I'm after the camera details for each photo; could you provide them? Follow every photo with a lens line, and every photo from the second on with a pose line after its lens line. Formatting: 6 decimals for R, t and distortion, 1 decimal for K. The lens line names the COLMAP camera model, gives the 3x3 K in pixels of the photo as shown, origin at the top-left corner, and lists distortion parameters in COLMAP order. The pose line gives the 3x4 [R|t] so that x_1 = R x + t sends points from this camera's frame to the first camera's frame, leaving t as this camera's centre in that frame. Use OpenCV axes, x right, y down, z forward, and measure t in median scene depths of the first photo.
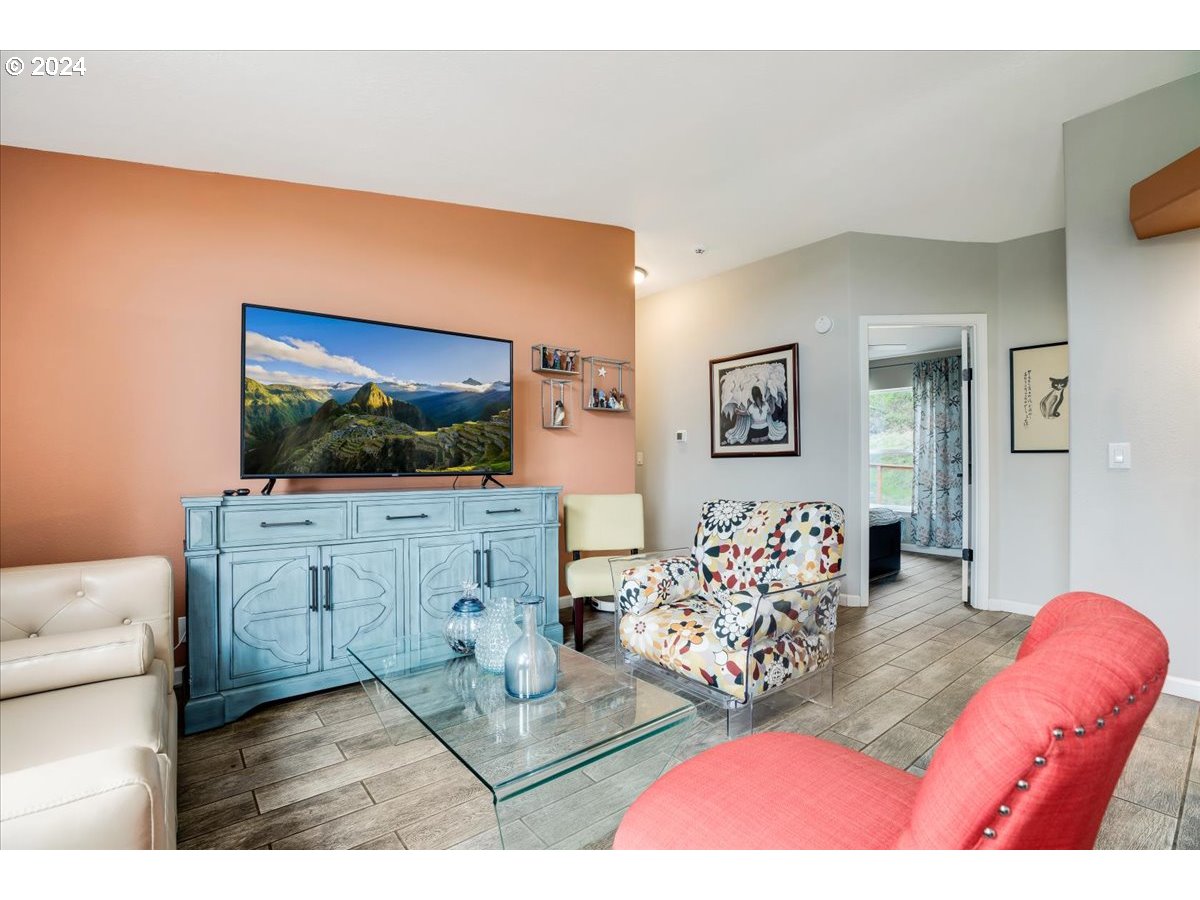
lens RADIAL K [[541.2, 0, 600.0], [0, 541.2, 450.0], [0, 0, 1]] dist [-0.042973, 0.000103]
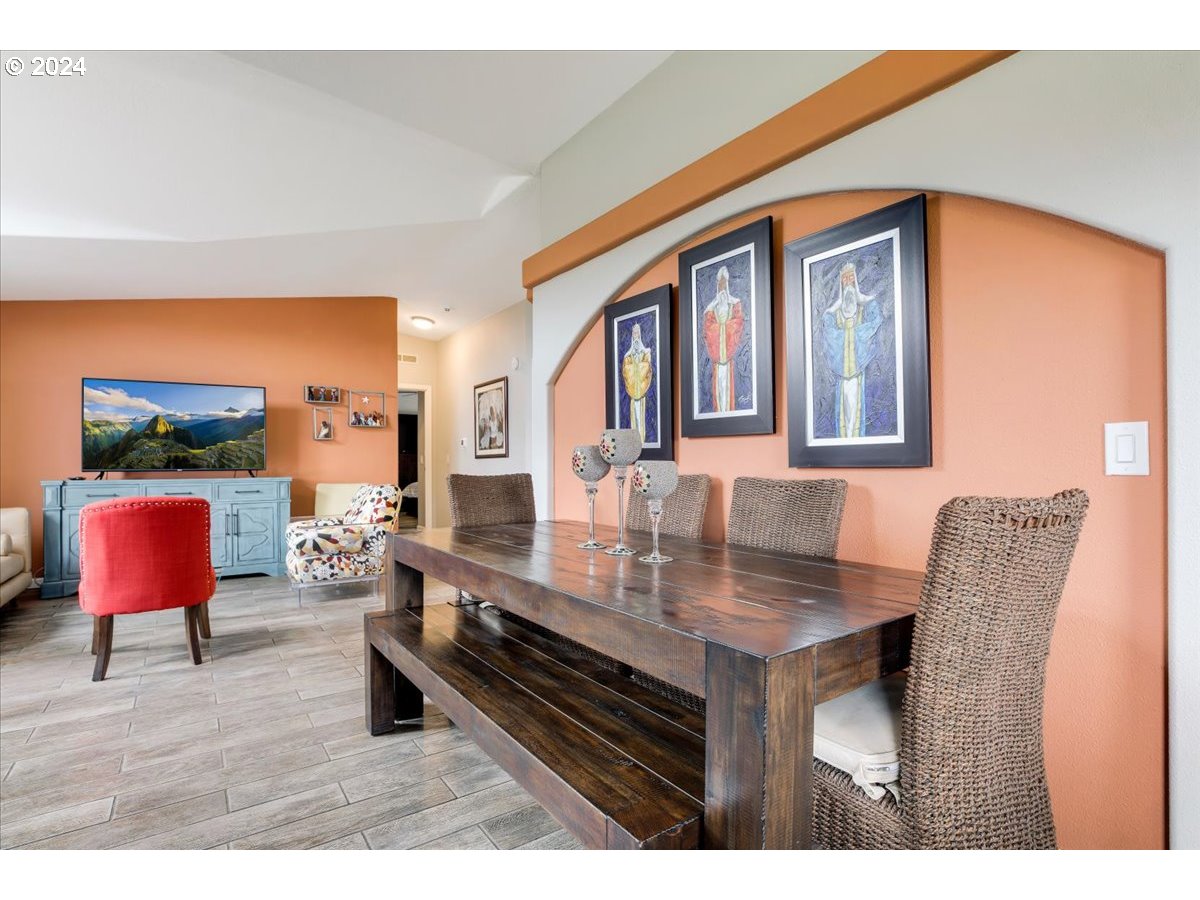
lens RADIAL K [[590.7, 0, 600.0], [0, 590.7, 450.0], [0, 0, 1]] dist [-0.020711, 0.000509]
pose [[0.997047, -0.006970, -0.076476, 1.077680], [0.006971, 0.999976, -0.000252, -0.008639], [0.076475, -0.000282, 0.997071, -0.749378]]
